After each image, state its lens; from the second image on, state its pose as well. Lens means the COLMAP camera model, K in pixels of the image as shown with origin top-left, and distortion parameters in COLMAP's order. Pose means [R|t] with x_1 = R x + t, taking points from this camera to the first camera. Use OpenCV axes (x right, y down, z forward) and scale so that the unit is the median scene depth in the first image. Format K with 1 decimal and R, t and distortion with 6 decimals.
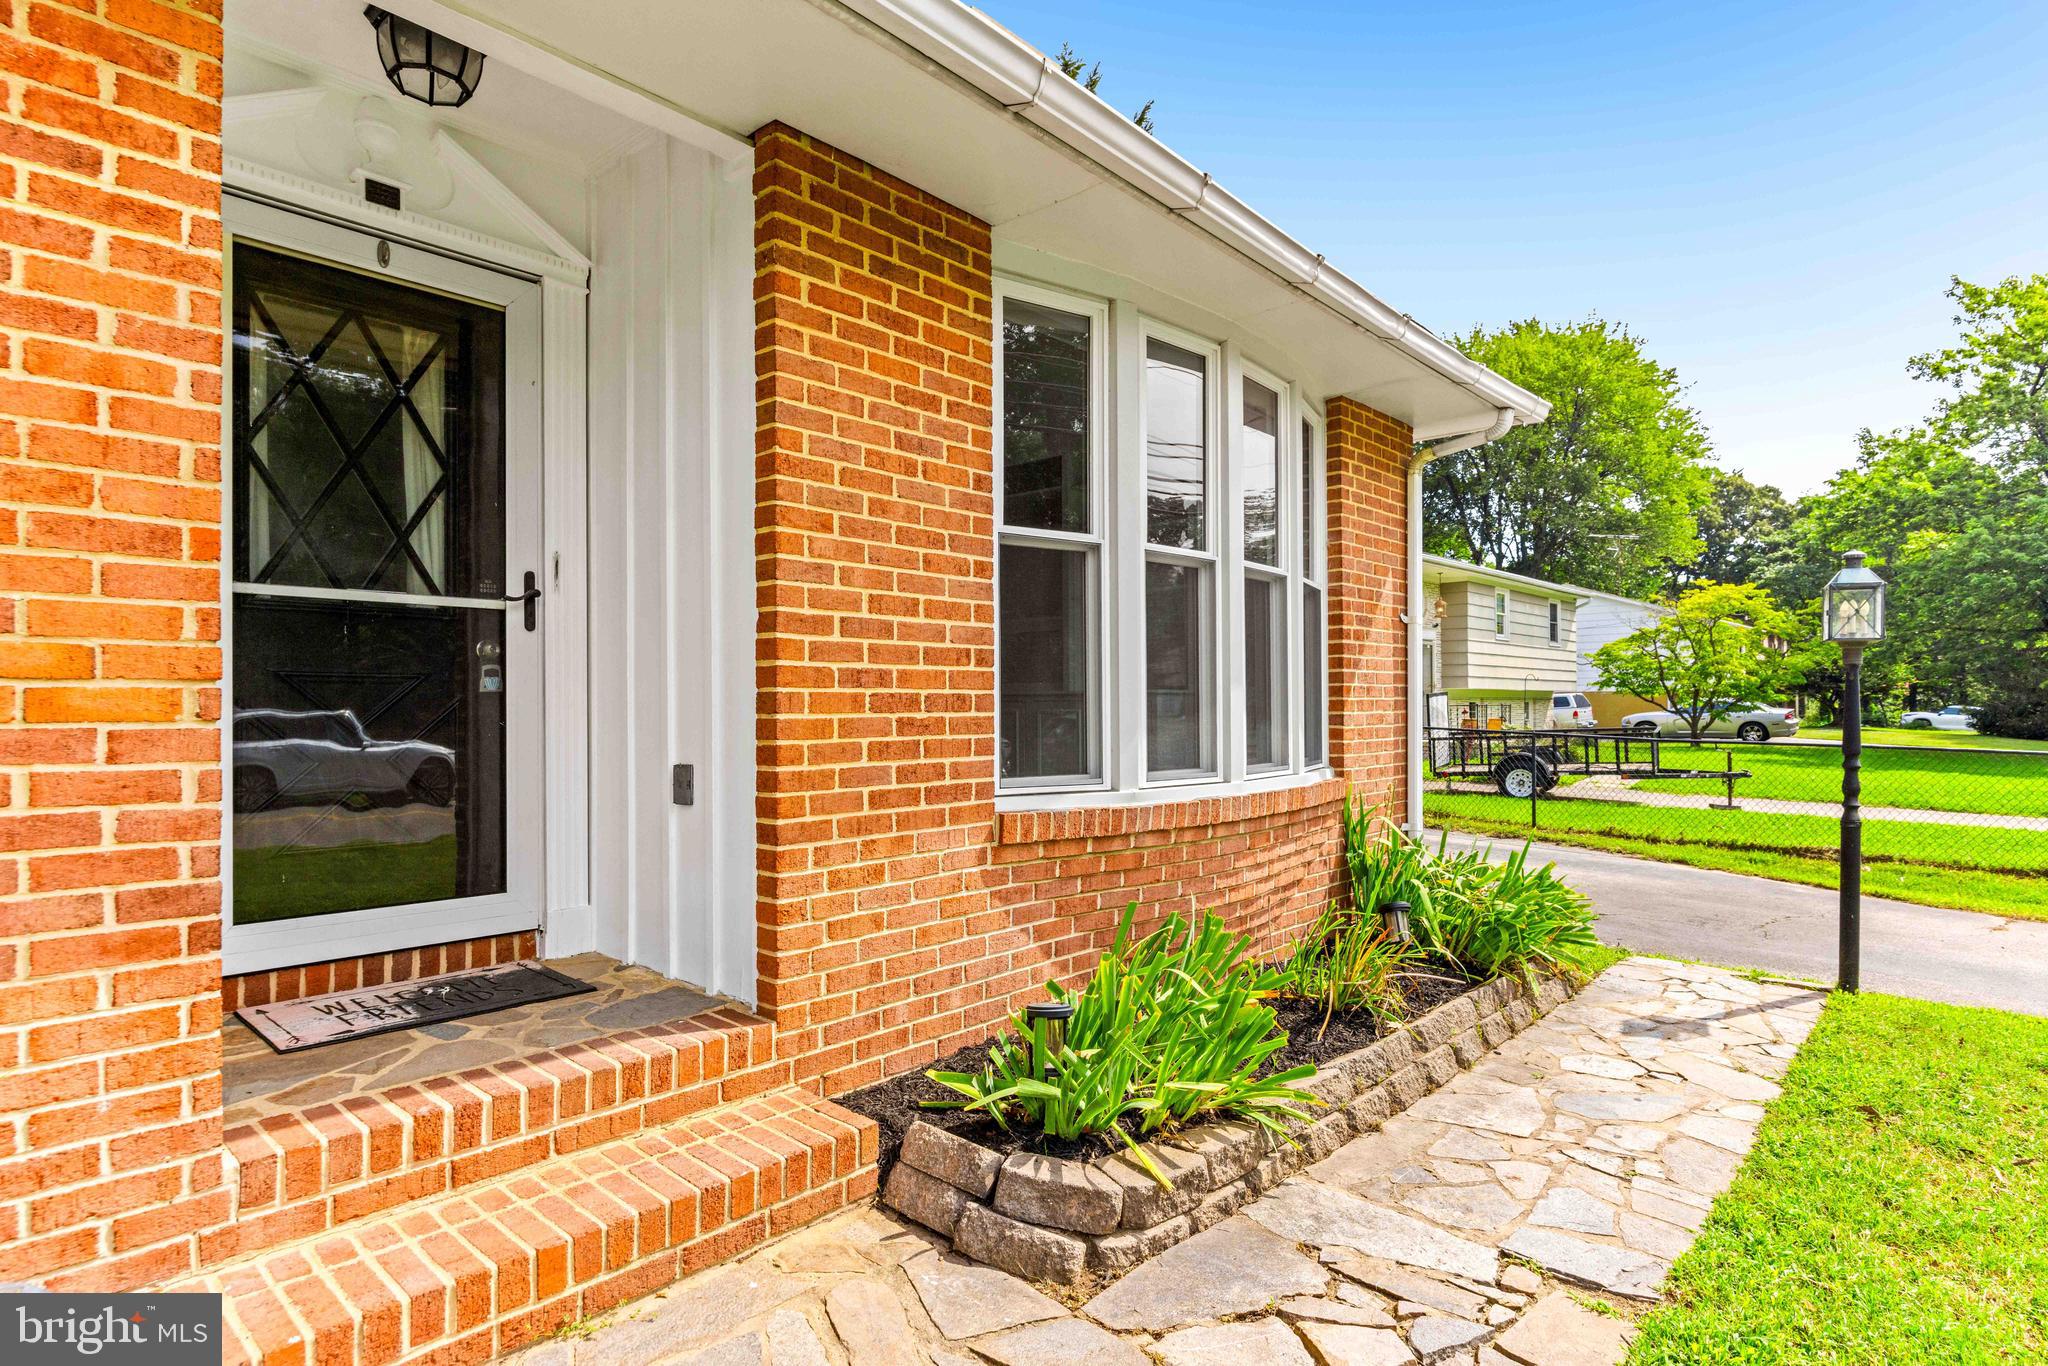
lens RADIAL K [[1077.4, 0, 1024.0], [0, 1077.4, 683.0], [0, 0, 1]] dist [-0.000089, 0.000204]
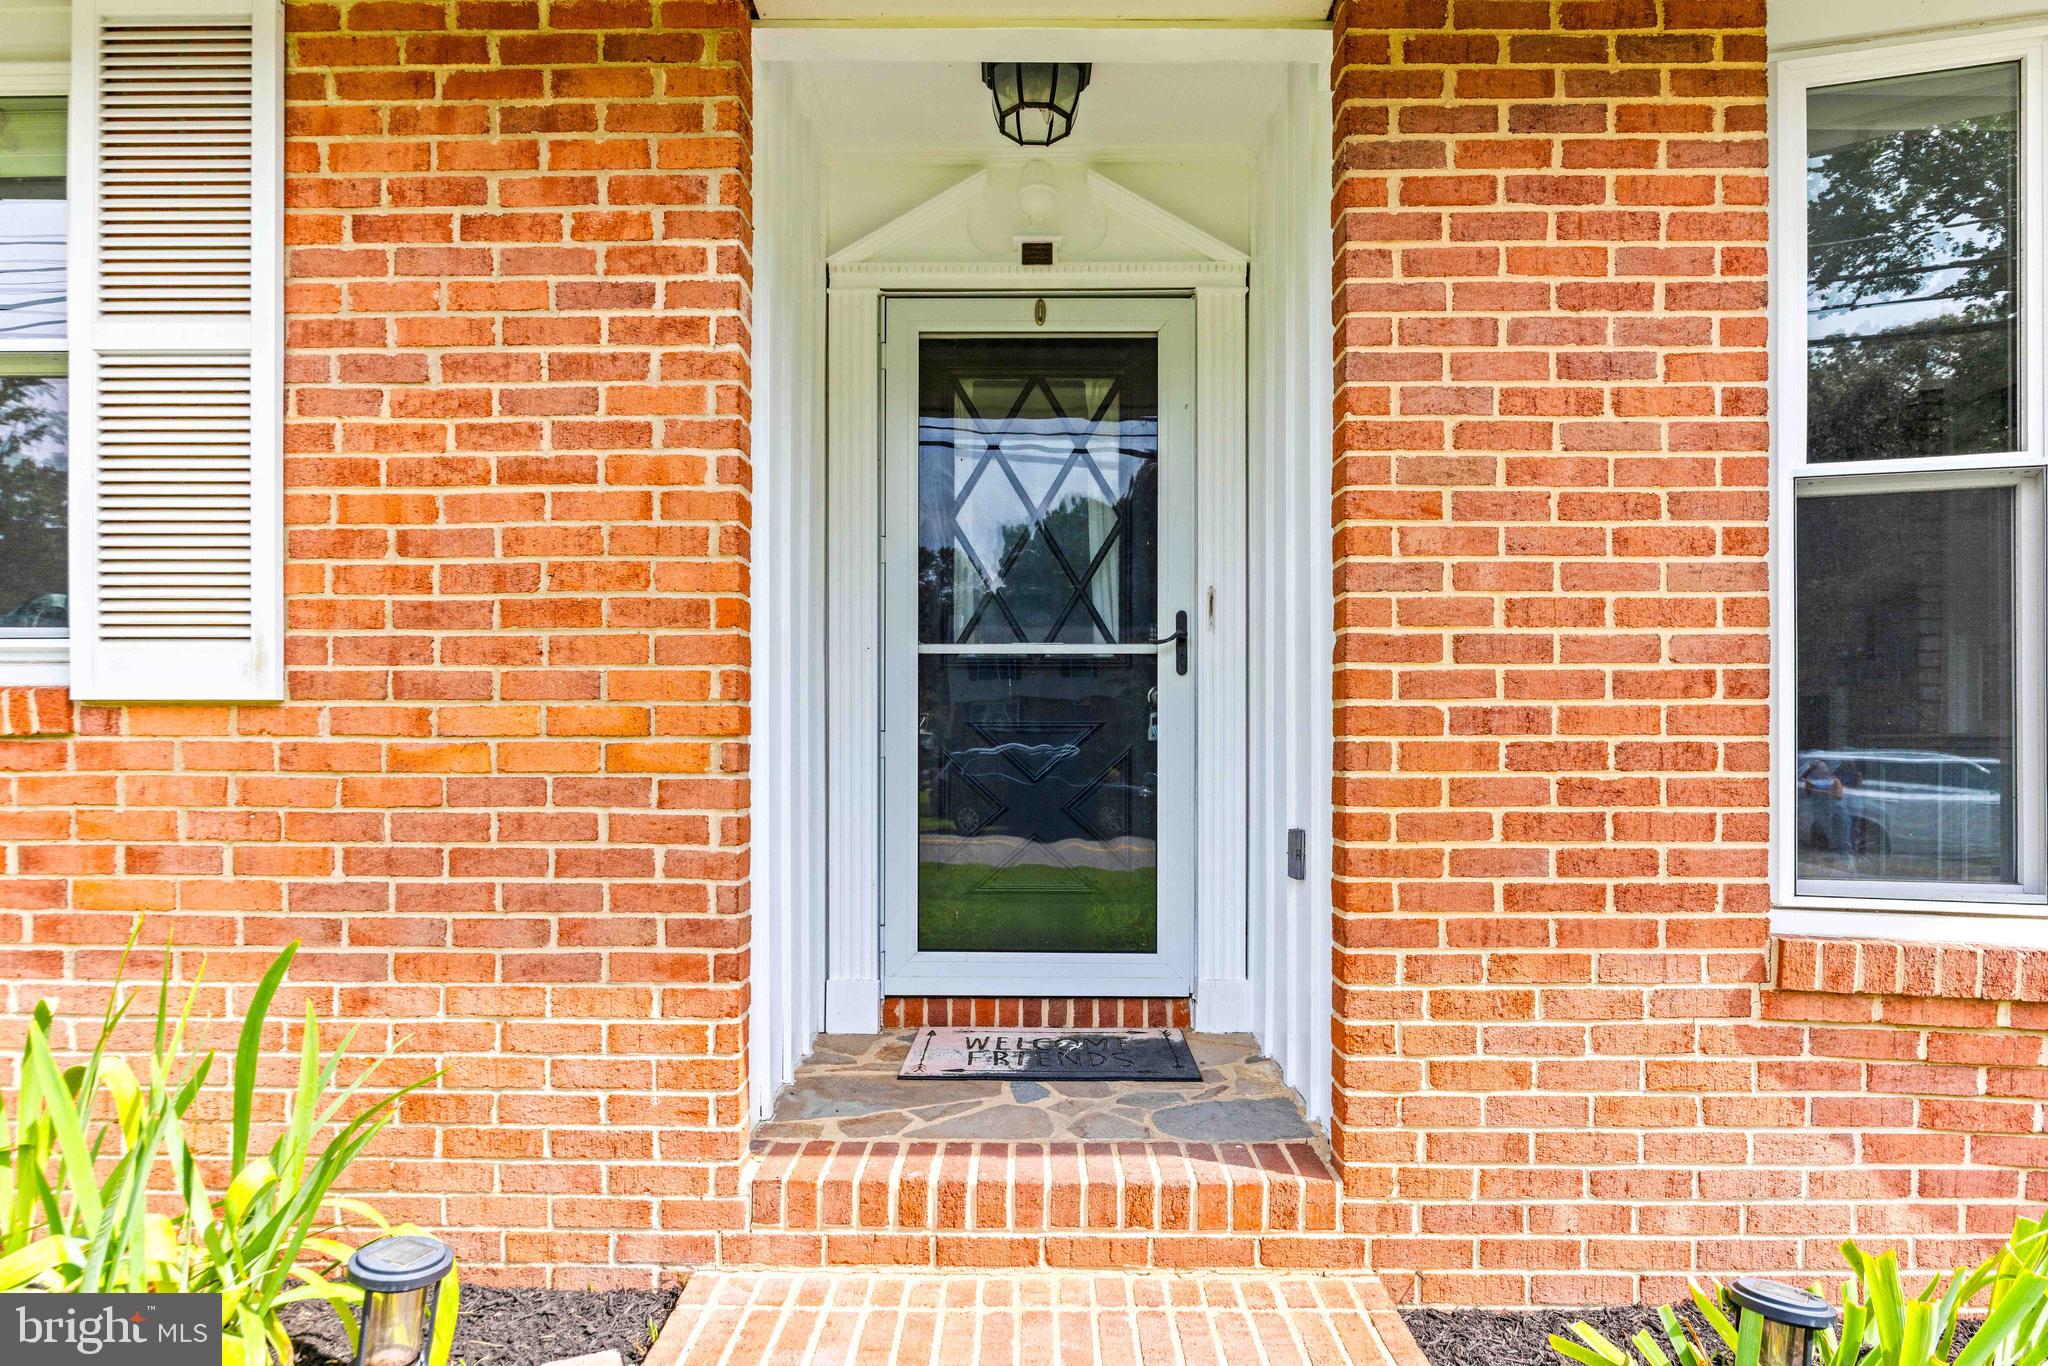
lens RADIAL K [[1100.6, 0, 1022.9], [0, 1100.6, 741.1], [0, 0, 1]] dist [-0.001826, -0.000610]
pose [[0.662729, -0.002852, -0.748854, 0.186567], [0.013404, 0.999878, 0.008055, -0.001342], [0.748740, -0.015376, 0.662686, 0.311865]]
